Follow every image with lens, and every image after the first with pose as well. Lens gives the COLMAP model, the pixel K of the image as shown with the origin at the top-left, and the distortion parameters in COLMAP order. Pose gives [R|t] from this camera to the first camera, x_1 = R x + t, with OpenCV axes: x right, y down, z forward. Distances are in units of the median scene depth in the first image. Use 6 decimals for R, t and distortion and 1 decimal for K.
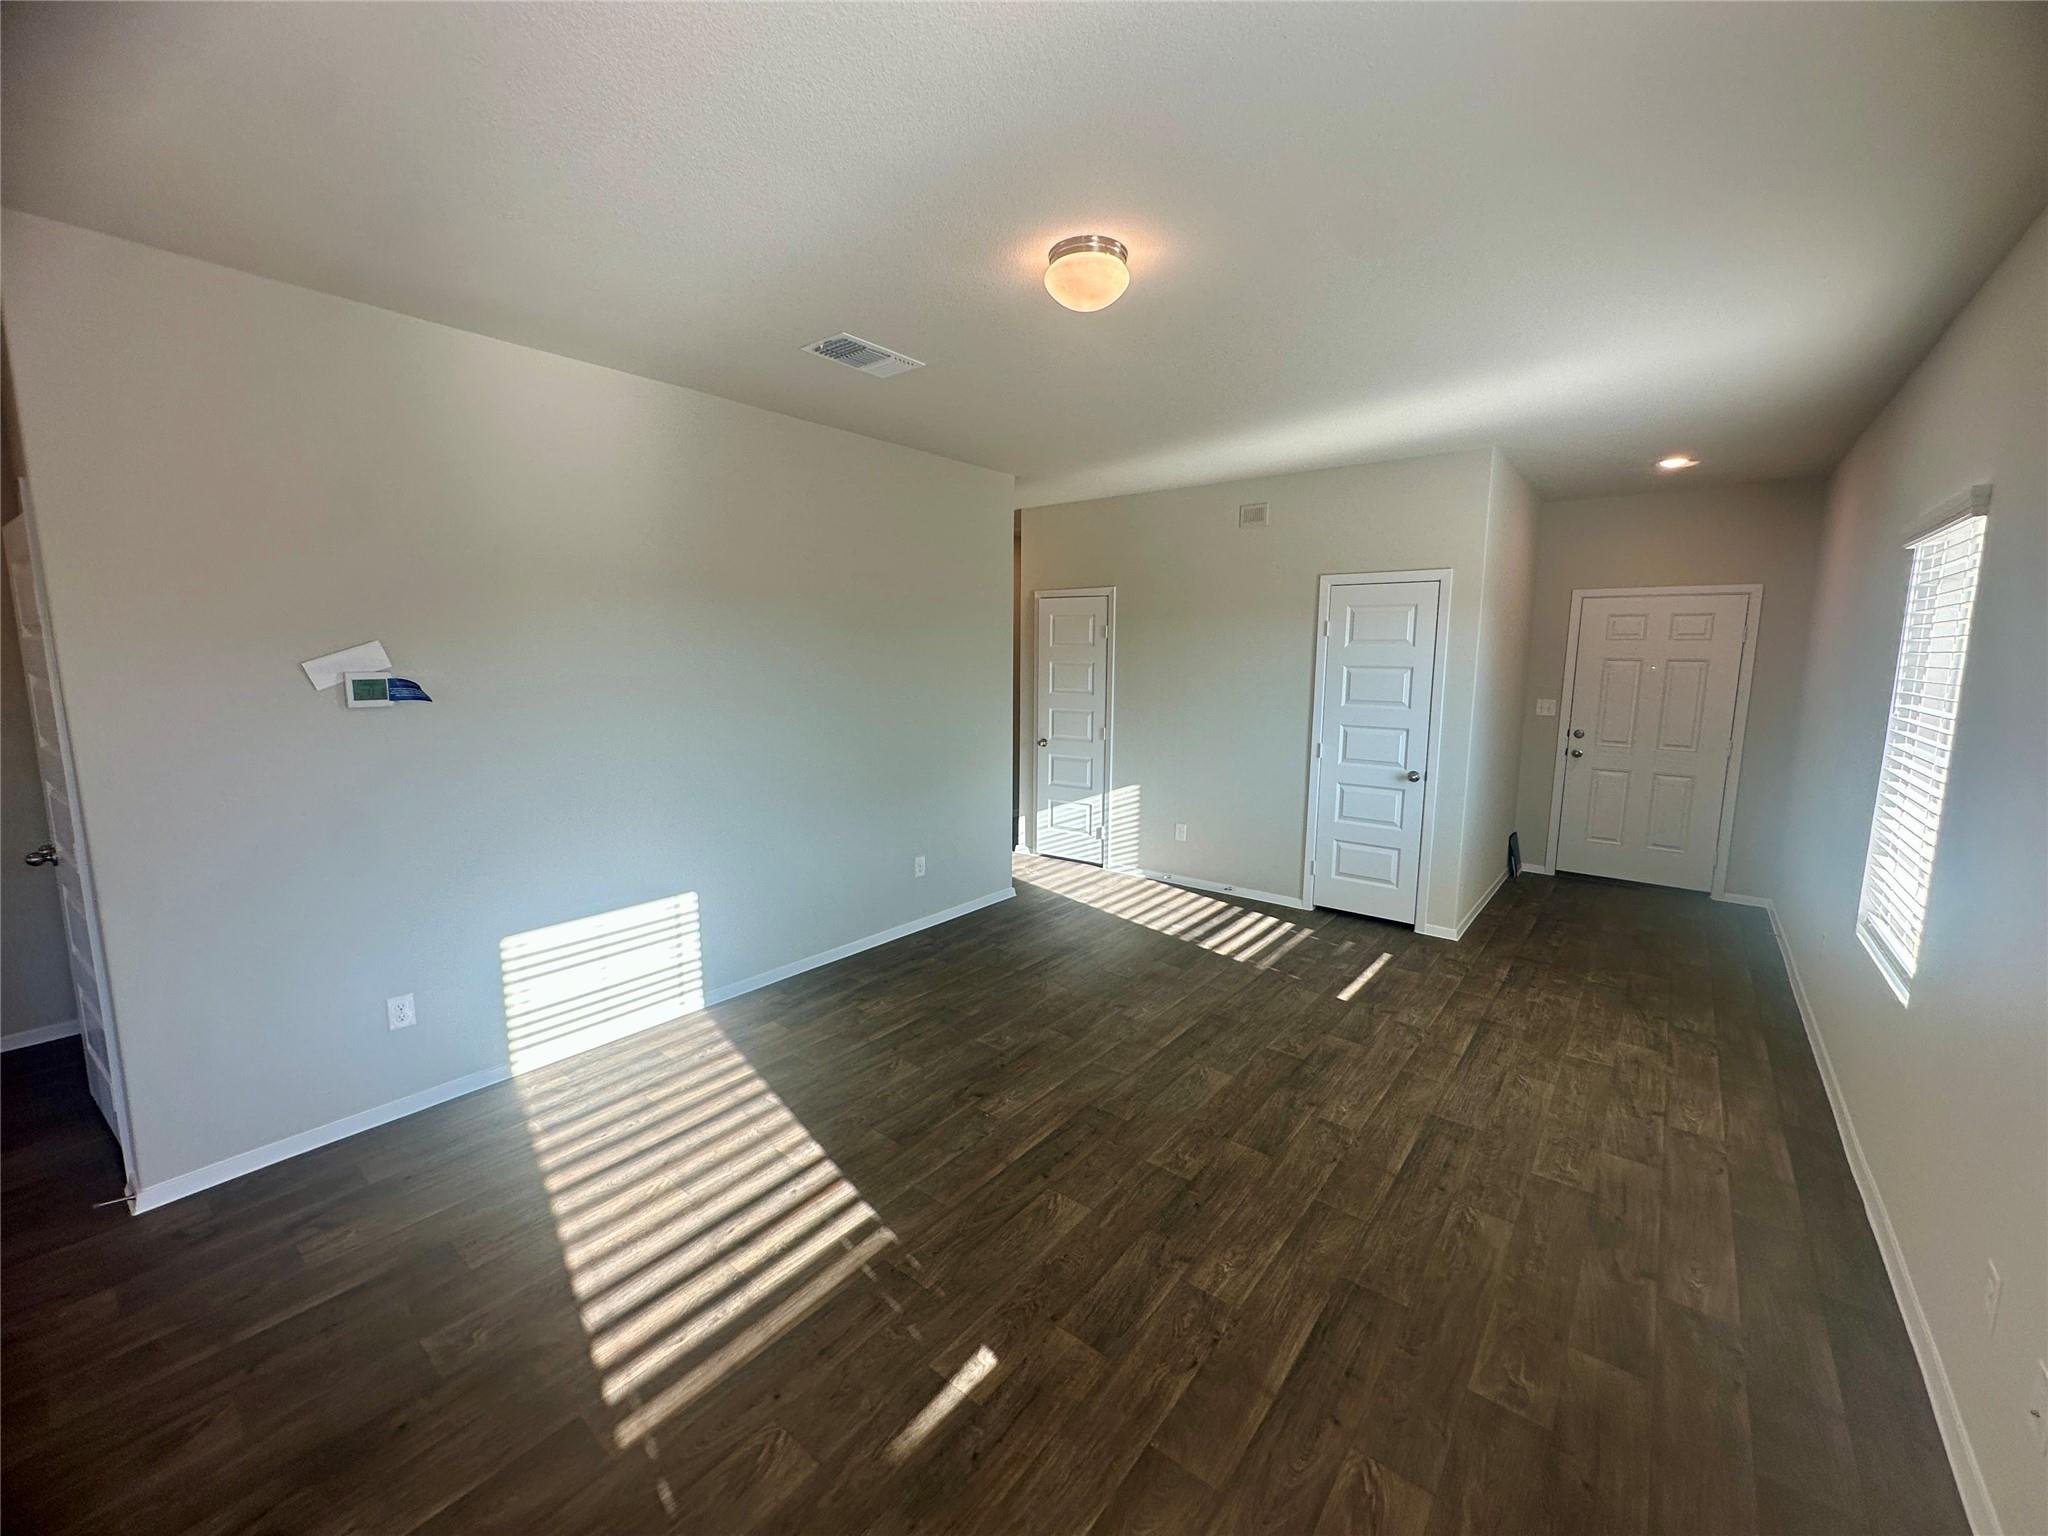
lens RADIAL K [[818.7, 0, 1003.3], [0, 818.7, 764.9], [0, 0, 1]] dist [-0.000799, -0.000261]
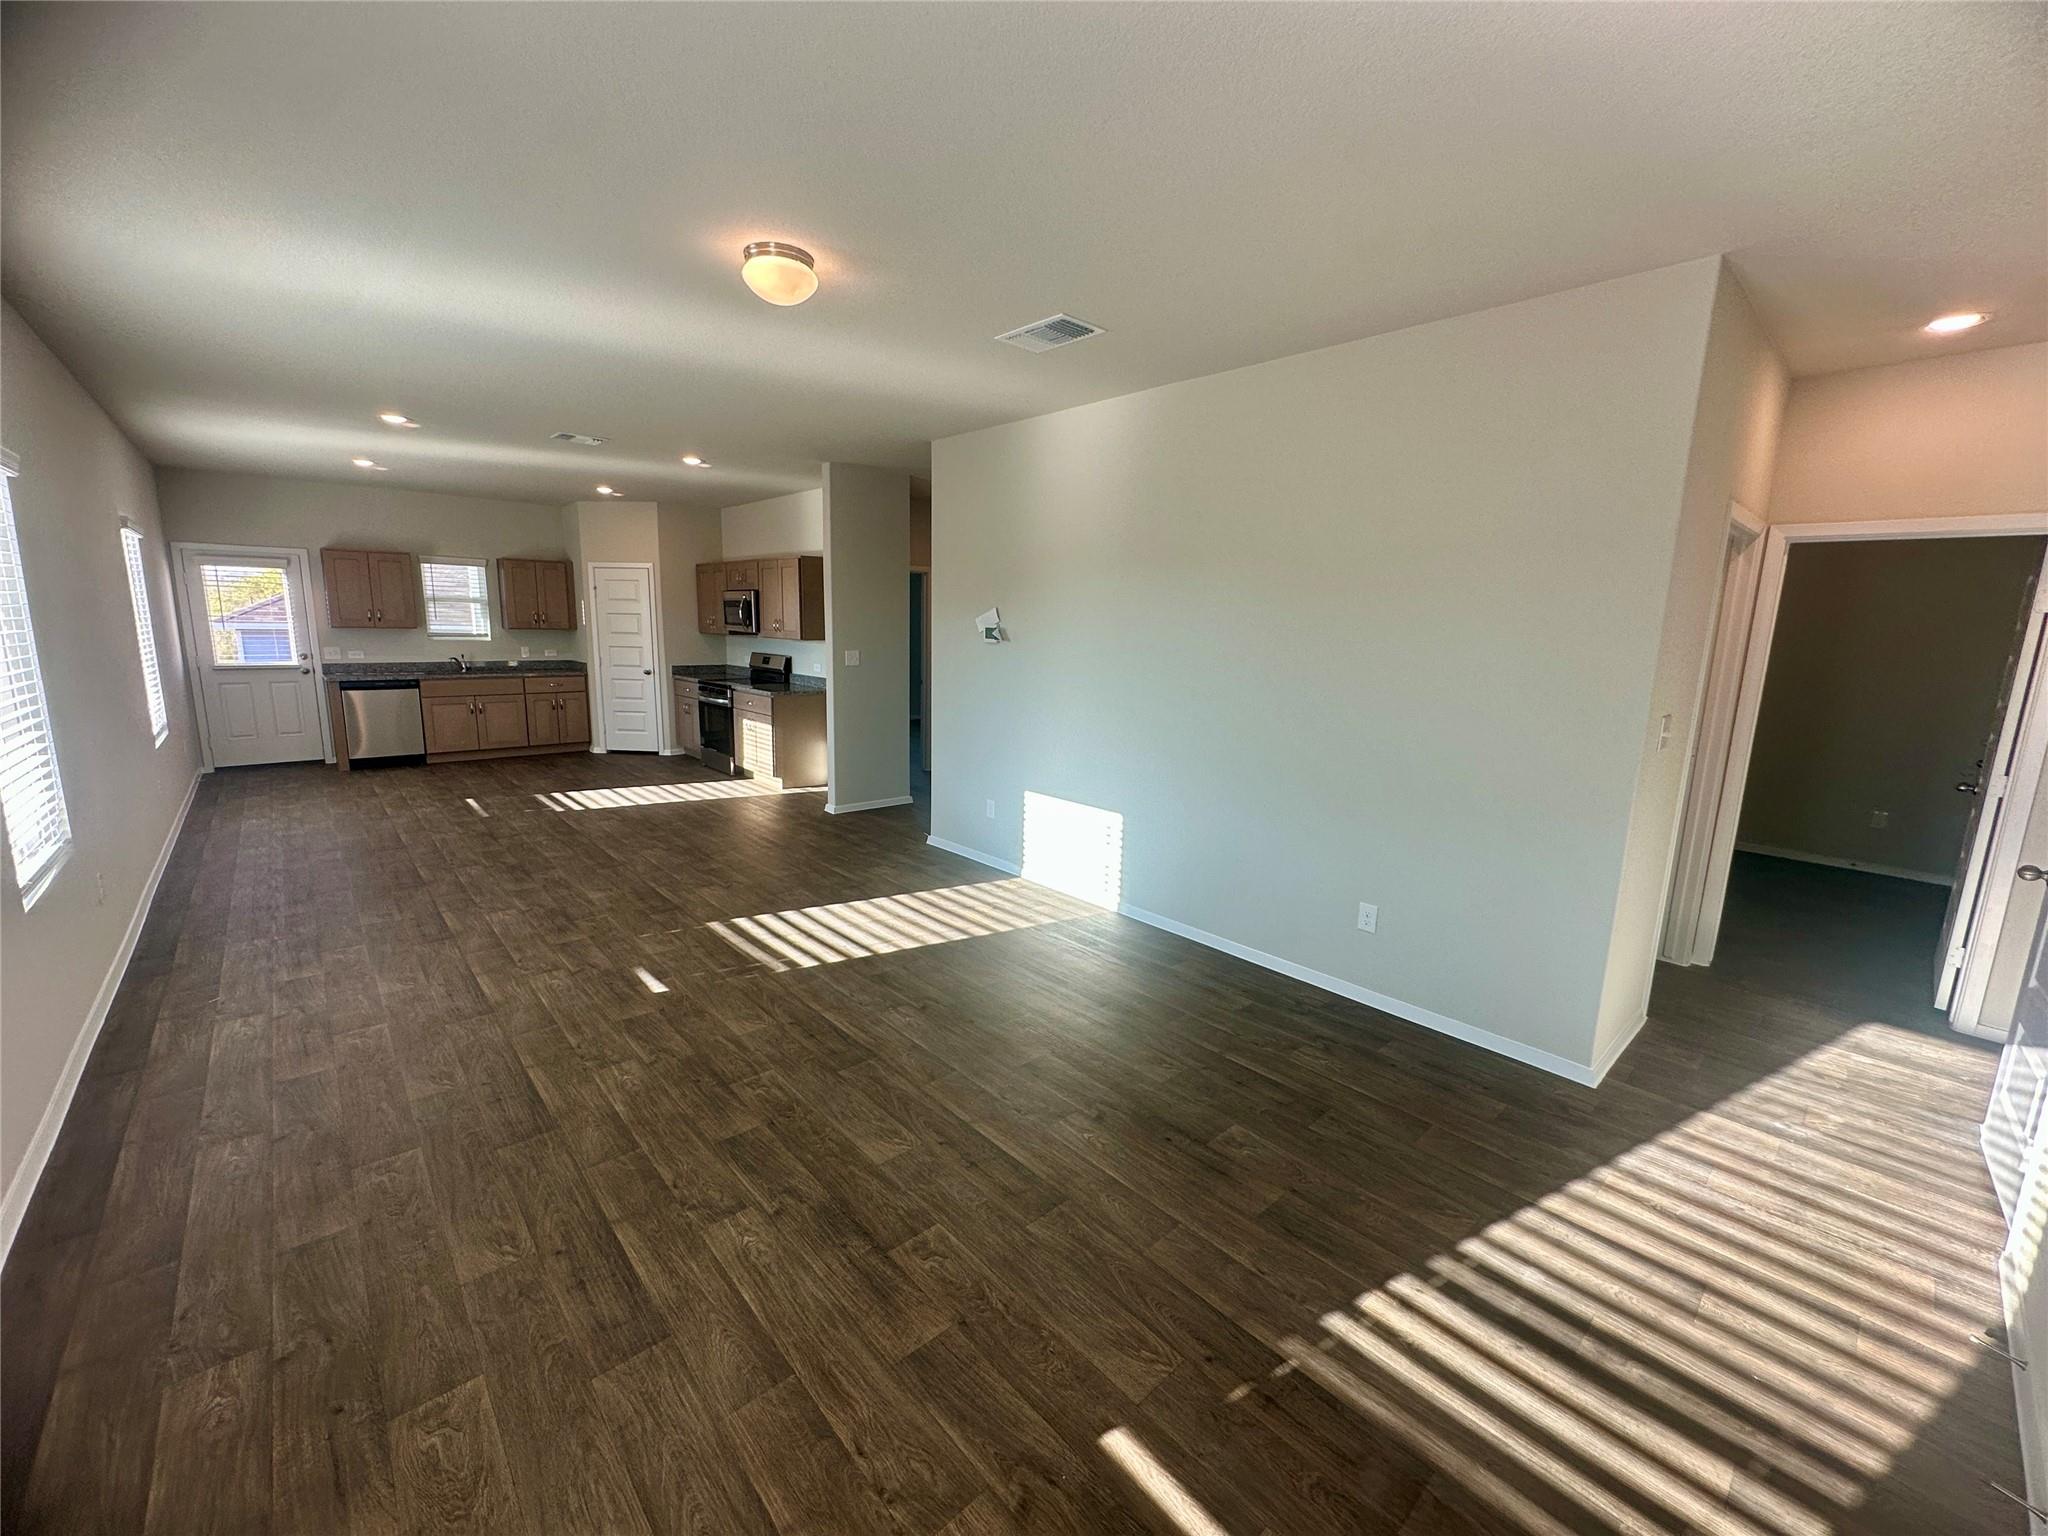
lens RADIAL K [[818.7, 0, 1003.3], [0, 818.7, 764.9], [0, 0, 1]] dist [-0.000799, -0.000261]
pose [[-0.159704, 0.163723, -0.973493, 0.989835], [-0.161516, 0.968528, 0.189385, -0.133471], [0.973862, 0.187480, -0.128234, 1.222456]]
